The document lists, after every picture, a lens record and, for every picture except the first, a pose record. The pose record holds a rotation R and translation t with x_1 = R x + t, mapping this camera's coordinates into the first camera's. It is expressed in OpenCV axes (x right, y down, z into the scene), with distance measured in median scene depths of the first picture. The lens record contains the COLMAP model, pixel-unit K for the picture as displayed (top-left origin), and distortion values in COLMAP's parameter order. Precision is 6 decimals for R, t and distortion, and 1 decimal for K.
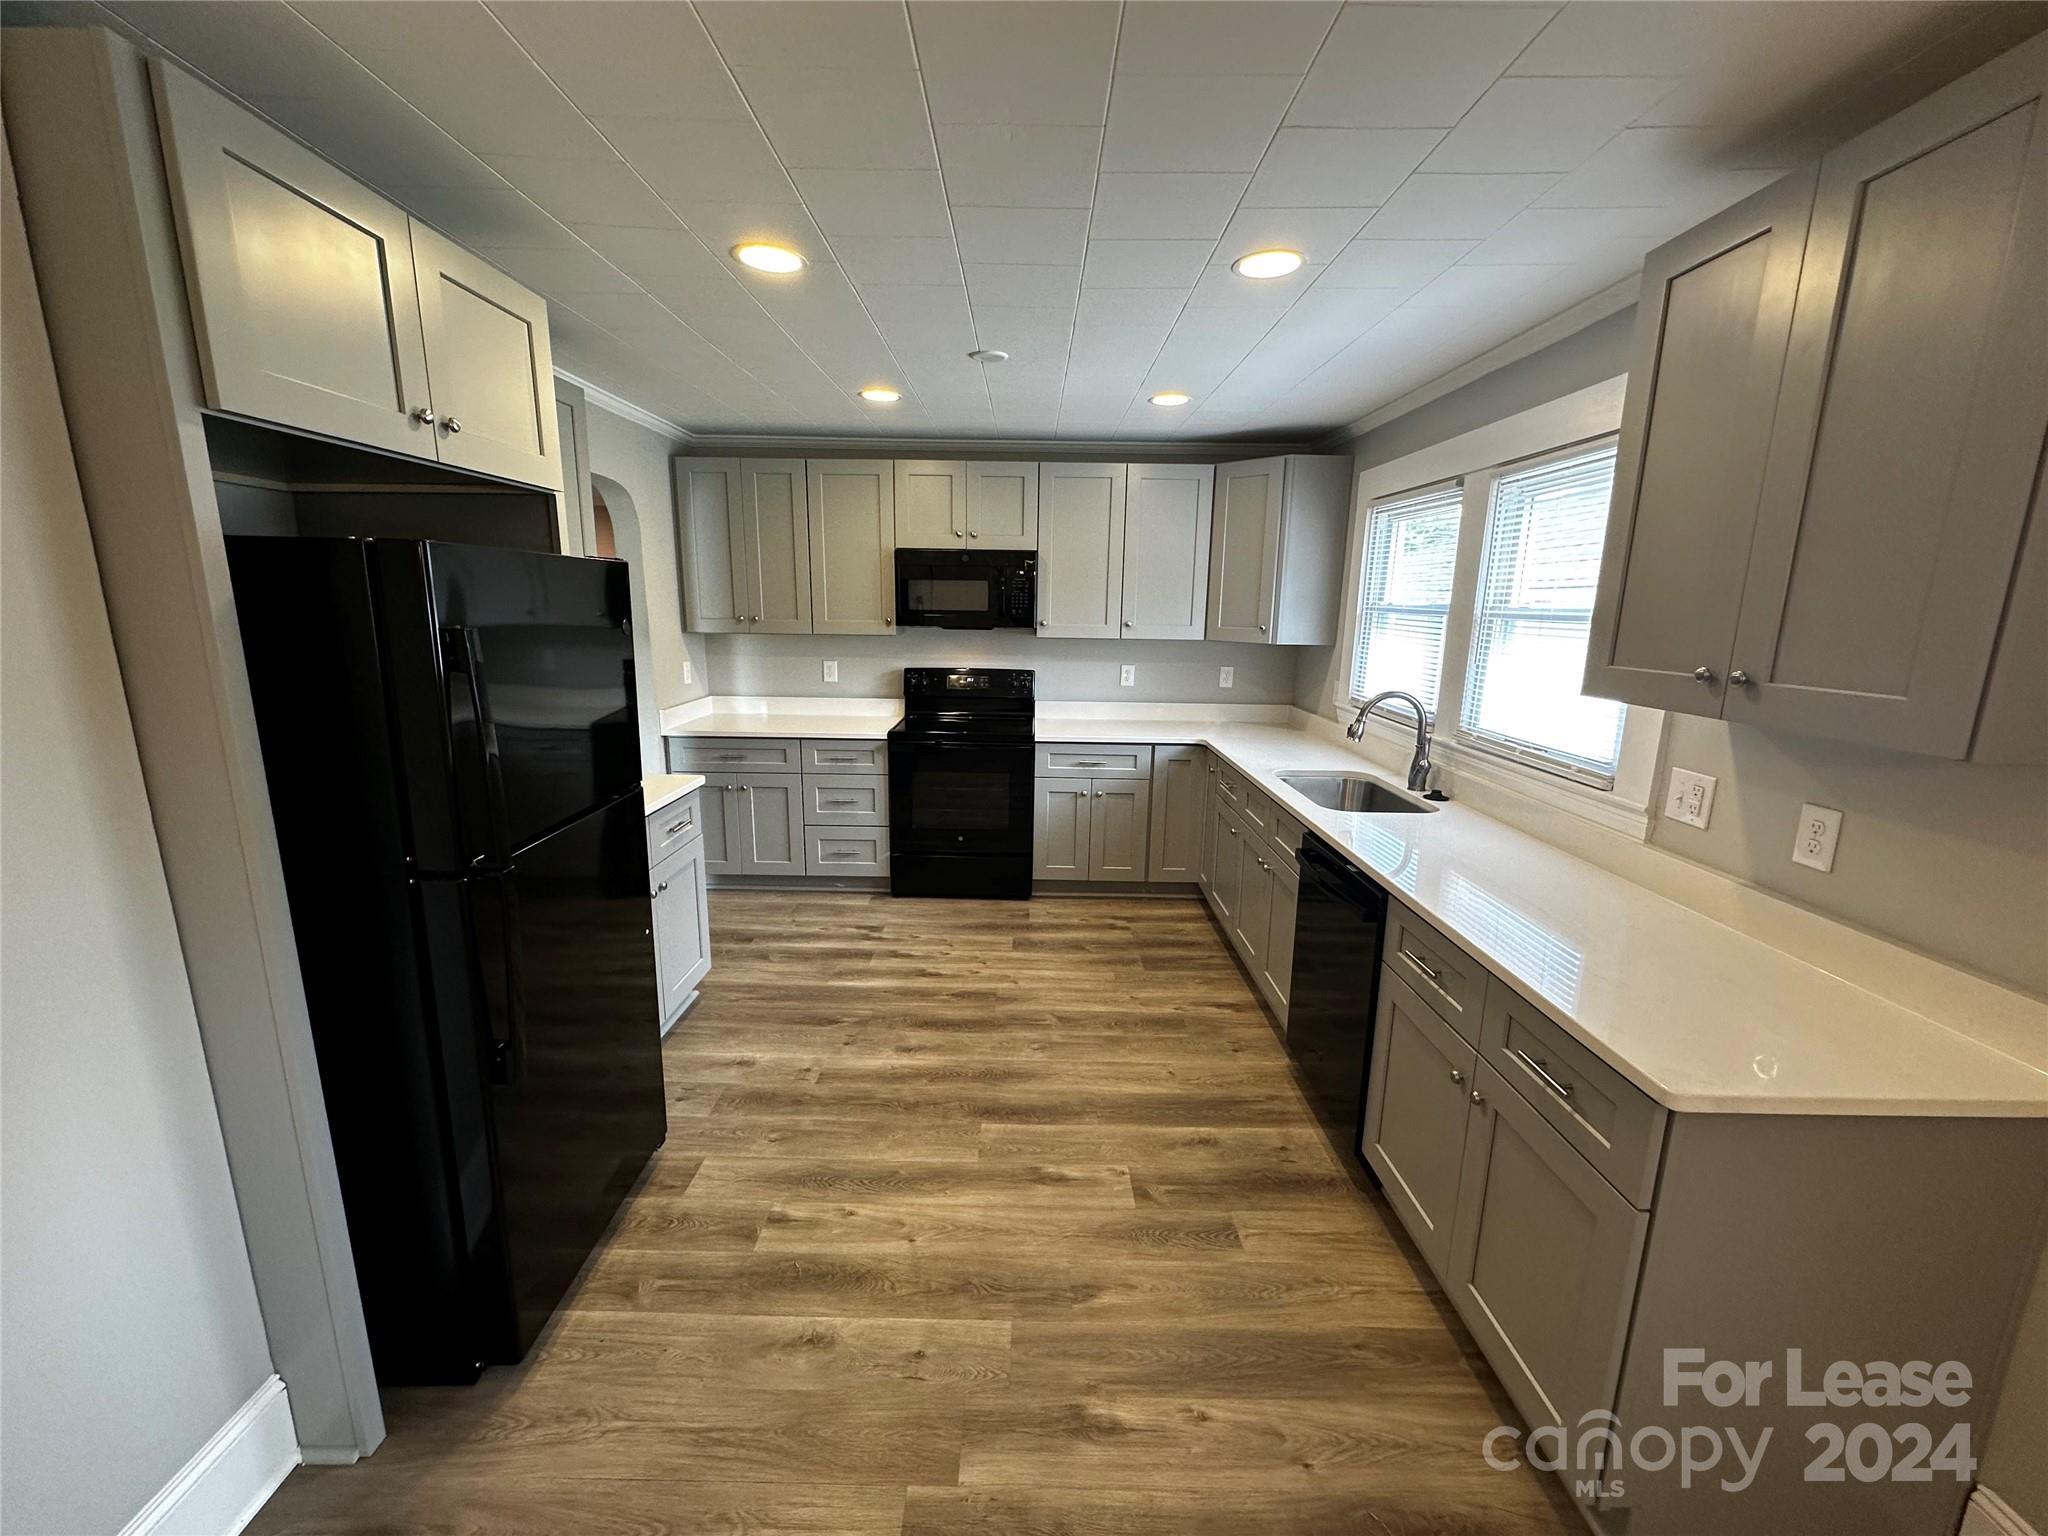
lens RADIAL K [[817.7, 0, 1022.9], [0, 817.7, 764.2], [0, 0, 1]] dist [-0.004890, -0.000105]
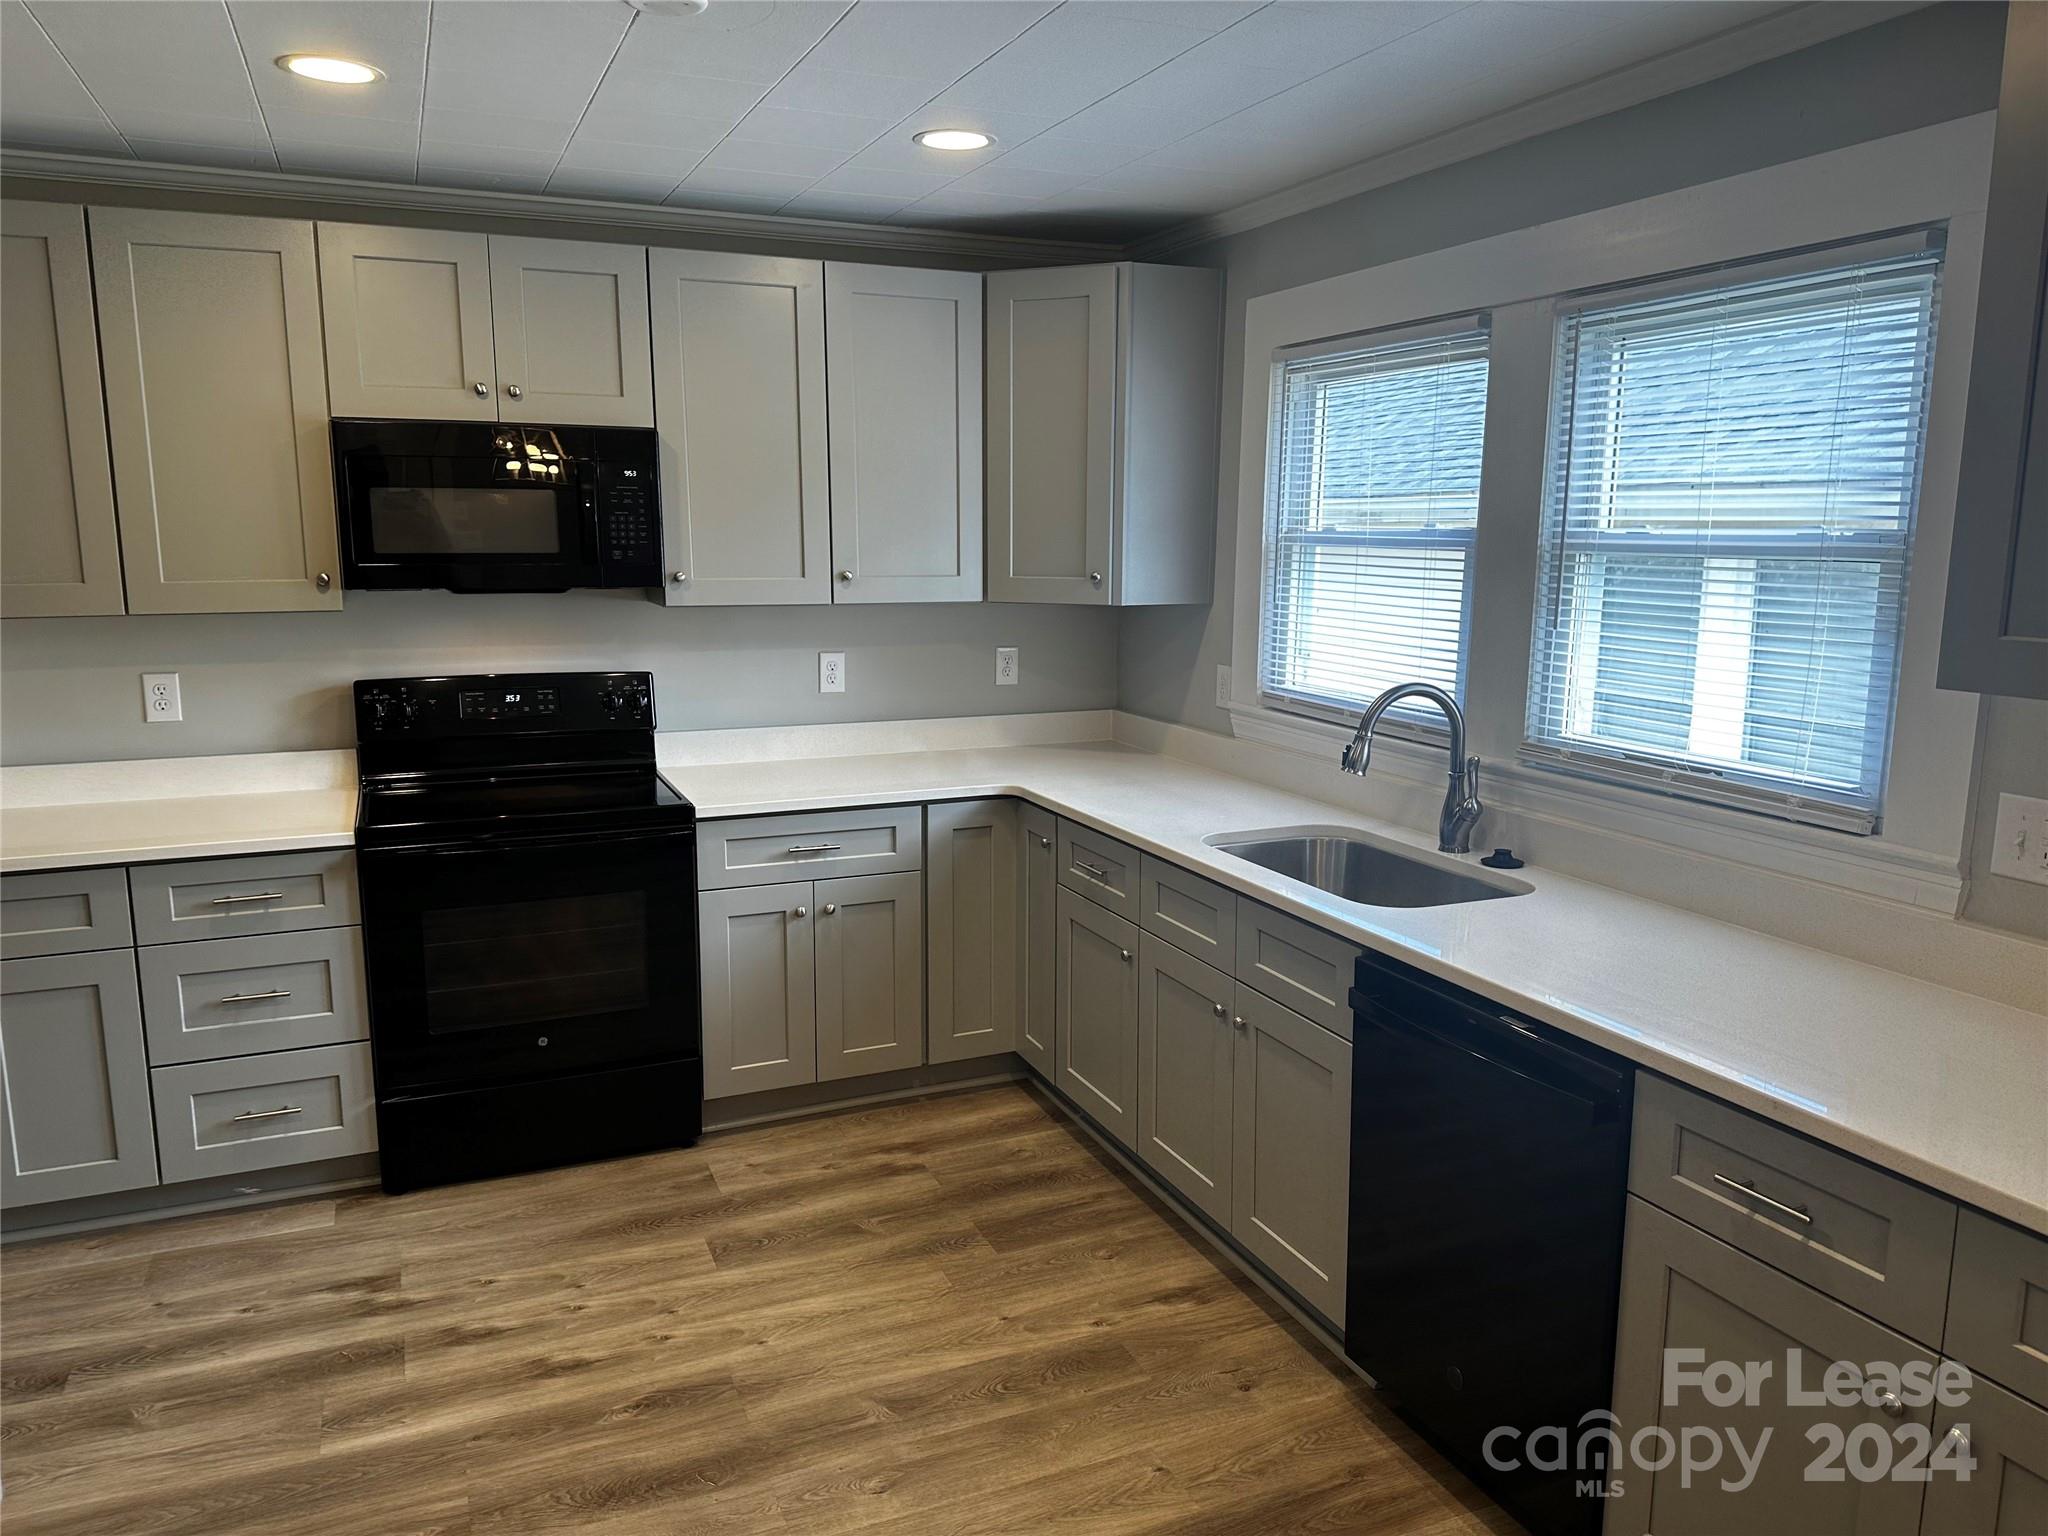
lens RADIAL K [[1435.4, 0, 1027.1], [0, 1435.4, 766.5], [0, 0, 1]] dist [0.042047, -0.057920]
pose [[0.915163, -0.080173, 0.395030, -0.152158], [0.090543, 0.995863, -0.007644, -0.037590], [-0.392783, 0.042763, 0.918636, 0.145900]]
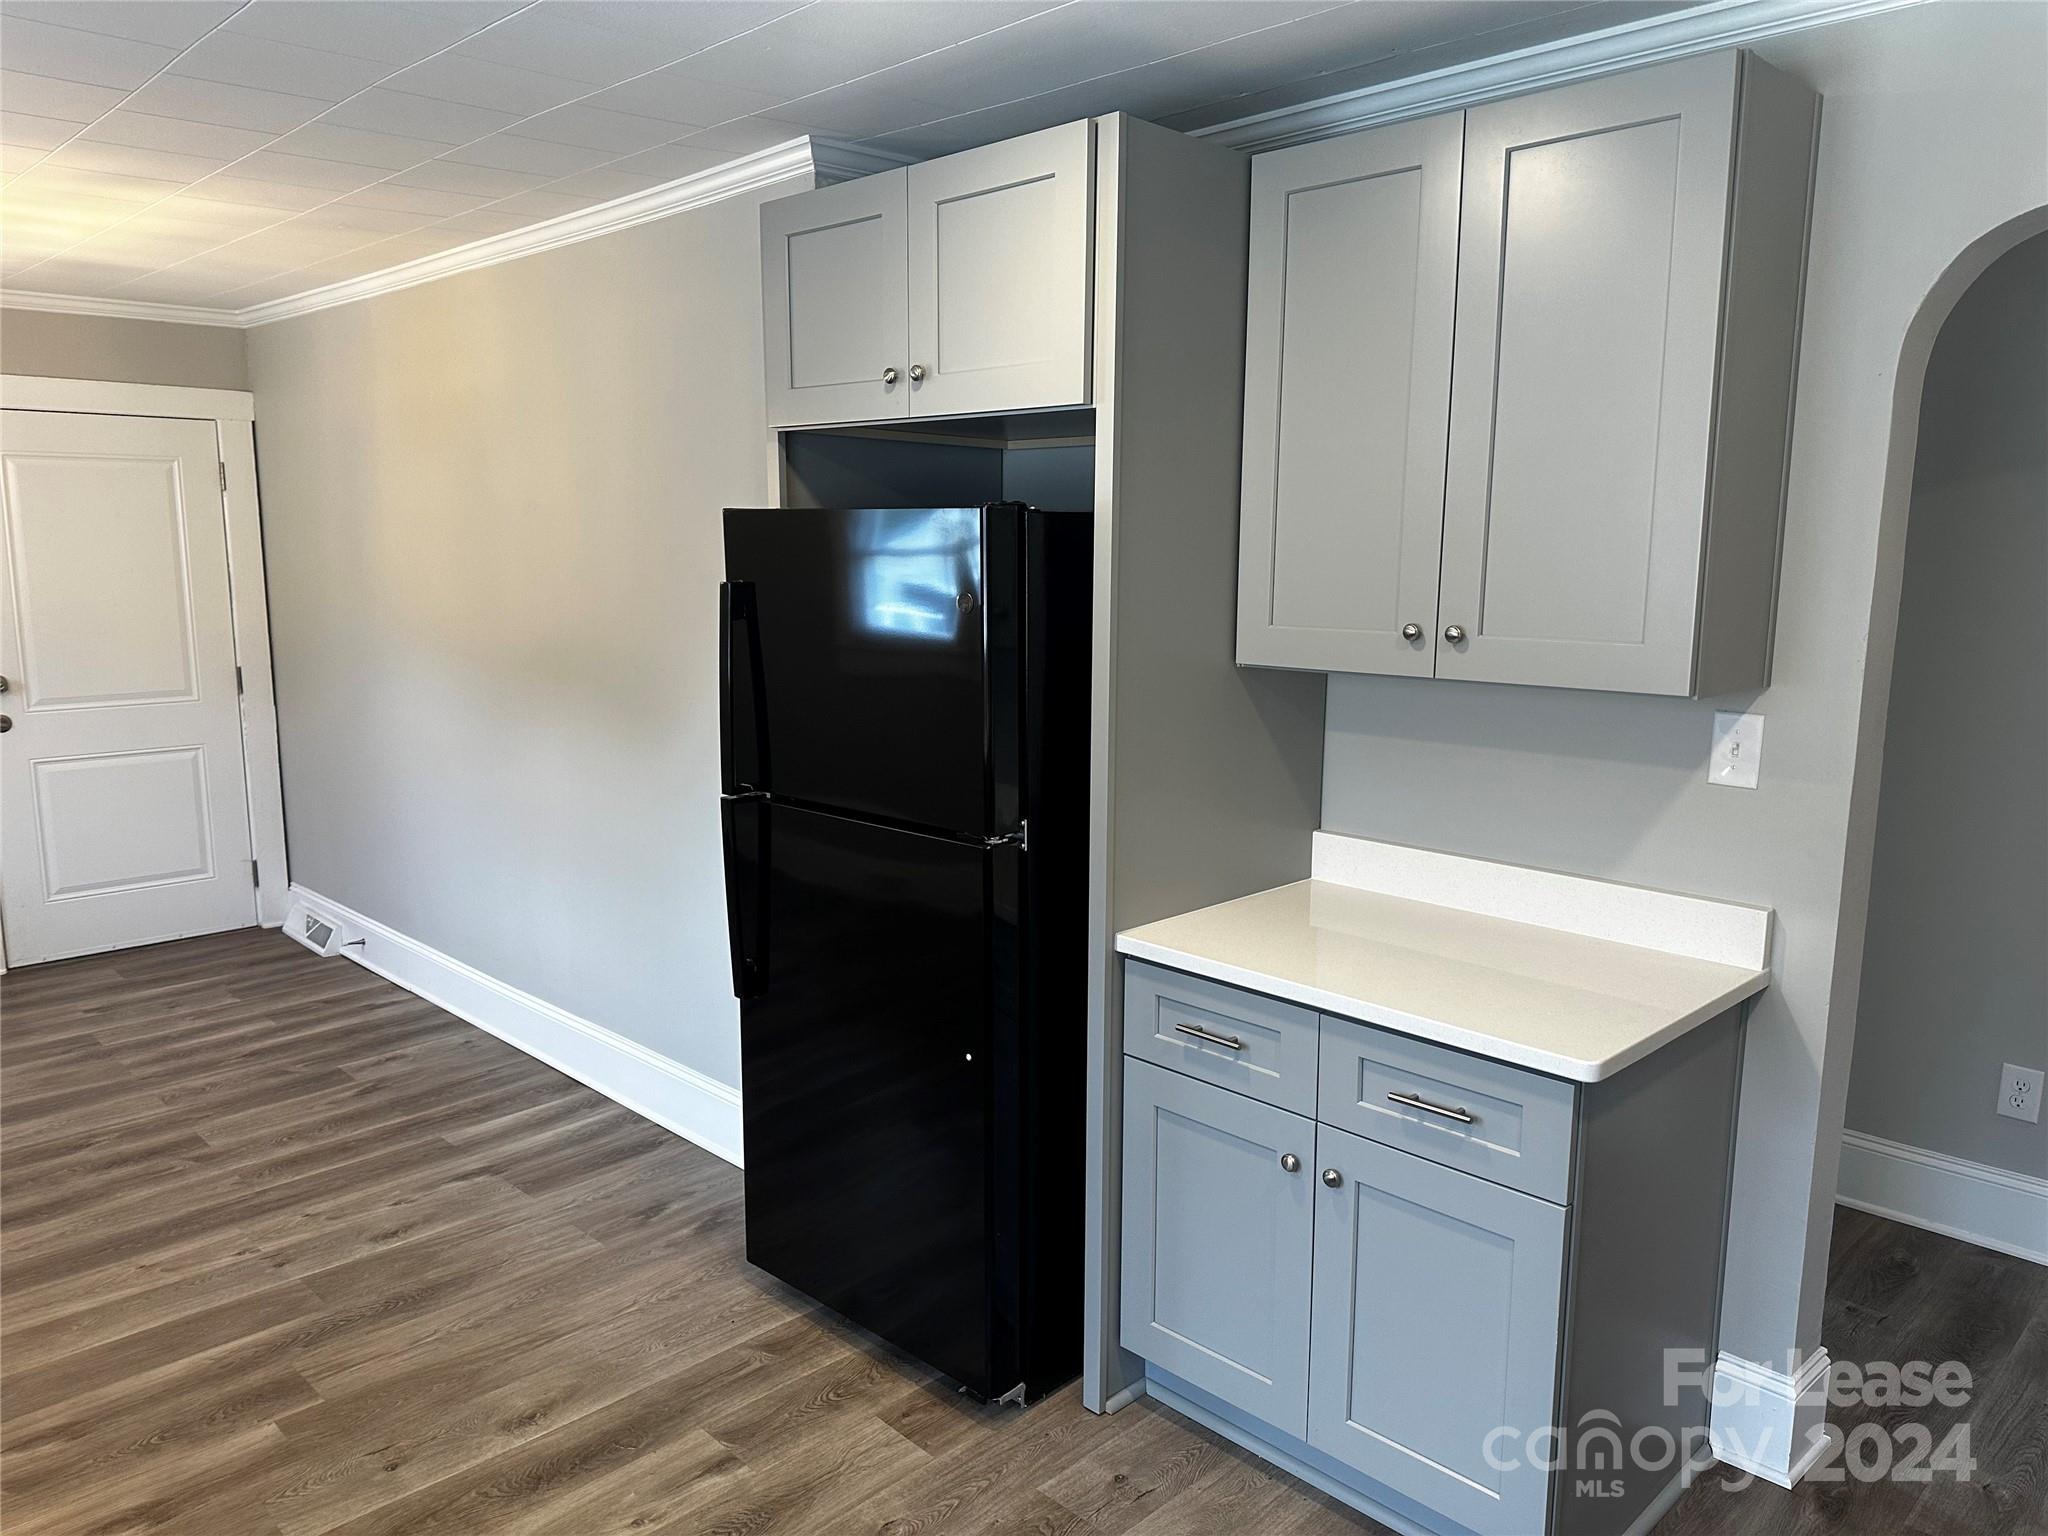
lens RADIAL K [[1435.4, 0, 1020.0], [0, 1435.4, 766.9], [0, 0, 1]] dist [0.042047, -0.057920]
pose [[-0.703170, 0.095727, -0.704549, 0.172541], [-0.150675, 0.948329, 0.279229, -0.198344], [0.694874, 0.302503, -0.652413, 0.970395]]
